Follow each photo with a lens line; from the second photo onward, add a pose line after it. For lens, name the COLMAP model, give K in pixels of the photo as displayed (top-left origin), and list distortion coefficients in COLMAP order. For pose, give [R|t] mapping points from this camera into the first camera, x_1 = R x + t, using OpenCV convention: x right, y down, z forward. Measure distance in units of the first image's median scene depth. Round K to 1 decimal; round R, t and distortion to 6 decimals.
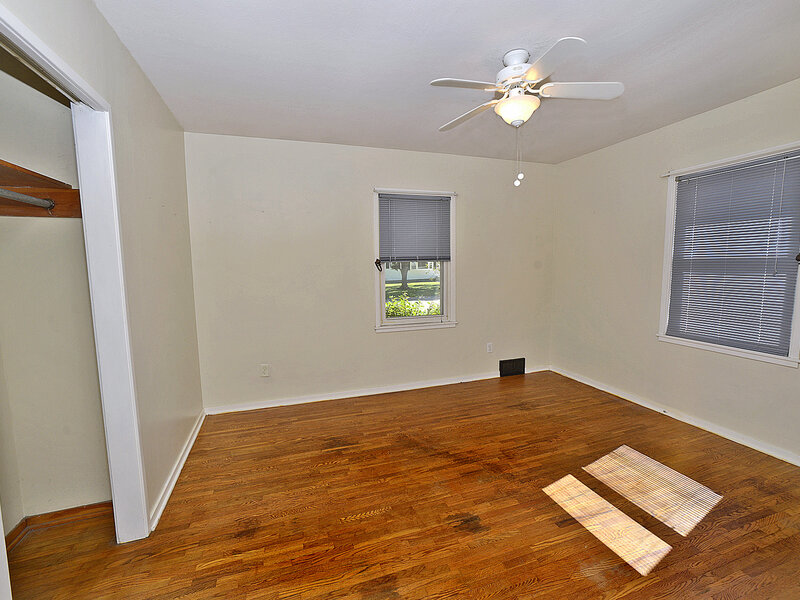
lens RADIAL K [[360.1, 0, 400.0], [0, 360.1, 300.0], [0, 0, 1]] dist [-0.050453, 0.019297]
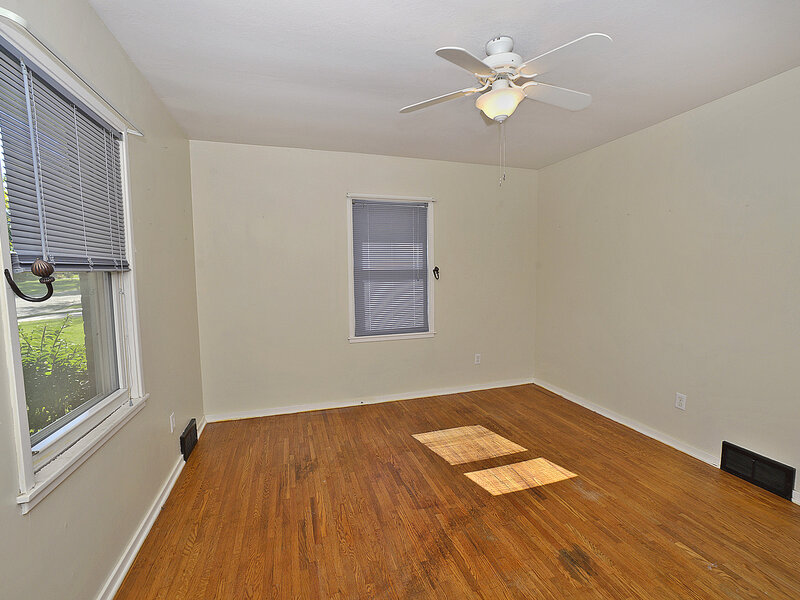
lens RADIAL K [[360.1, 0, 400.0], [0, 360.1, 300.0], [0, 0, 1]] dist [-0.050453, 0.019297]
pose [[0.028694, -0.068320, 0.997251, -0.446957], [0.116409, 0.991102, 0.064550, -0.086438], [-0.992787, 0.114237, 0.036392, 0.912519]]
